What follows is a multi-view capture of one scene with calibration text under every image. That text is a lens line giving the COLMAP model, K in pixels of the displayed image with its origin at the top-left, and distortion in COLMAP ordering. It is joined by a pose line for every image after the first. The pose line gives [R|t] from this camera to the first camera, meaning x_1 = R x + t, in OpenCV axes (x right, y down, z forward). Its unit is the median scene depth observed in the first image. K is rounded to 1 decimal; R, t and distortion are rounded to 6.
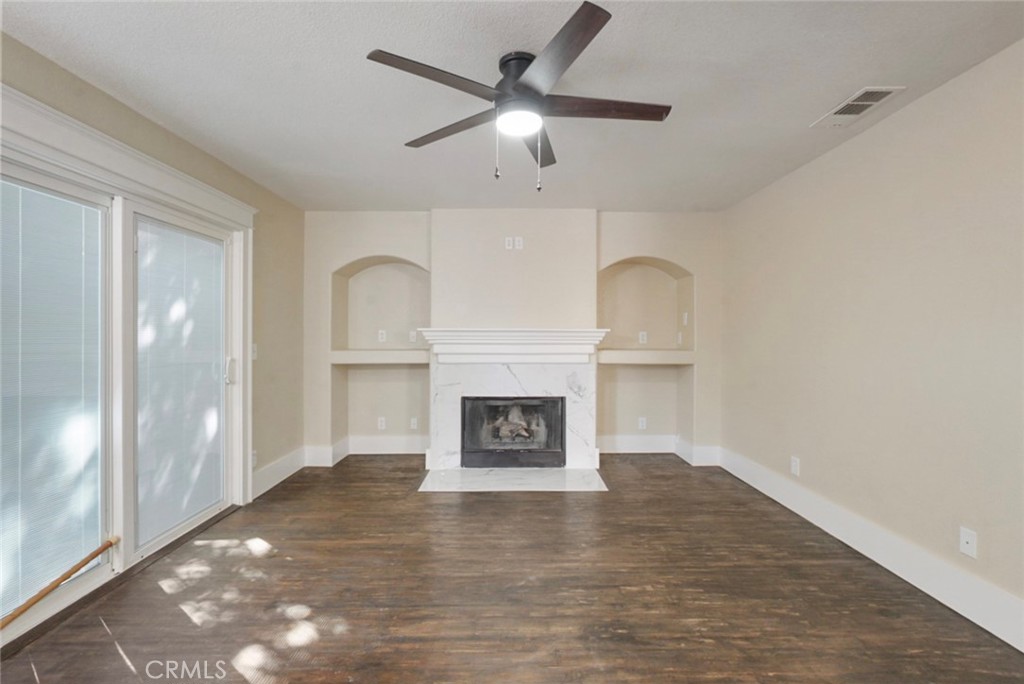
lens RADIAL K [[450.1, 0, 512.6], [0, 450.1, 335.2], [0, 0, 1]] dist [-0.008441, 0.002144]
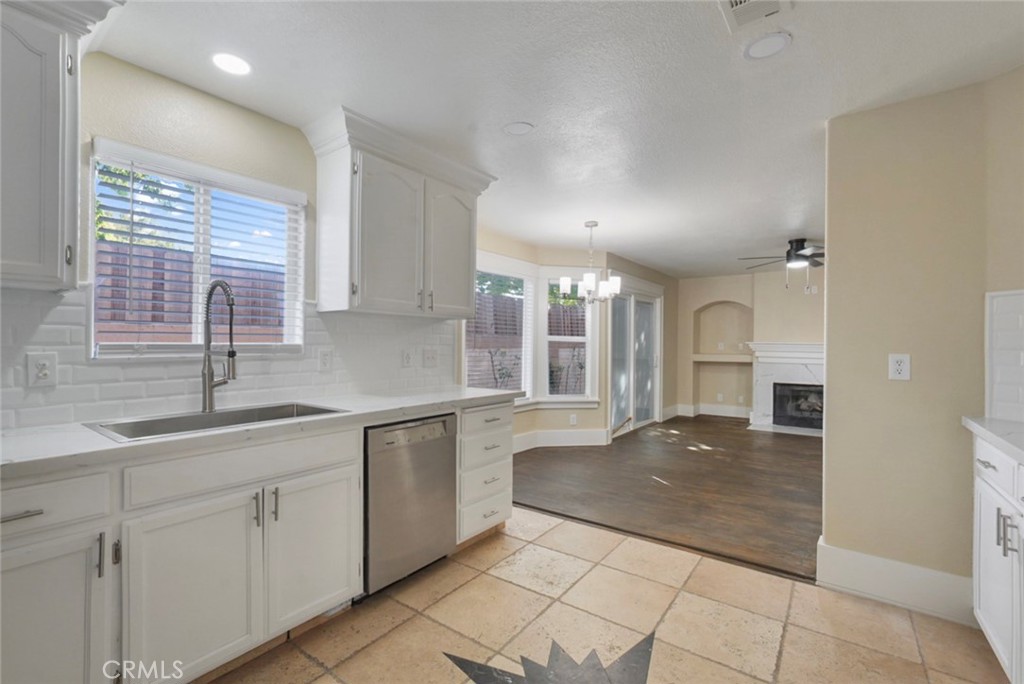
lens RADIAL K [[450.1, 0, 514.6], [0, 450.1, 340.3], [0, 0, 1]] dist [-0.008441, 0.002144]
pose [[0.799028, 0.002966, -0.601287, 0.119744], [-0.010207, 0.999911, -0.008632, 0.001217], [0.601208, 0.013034, 0.798986, -0.912456]]
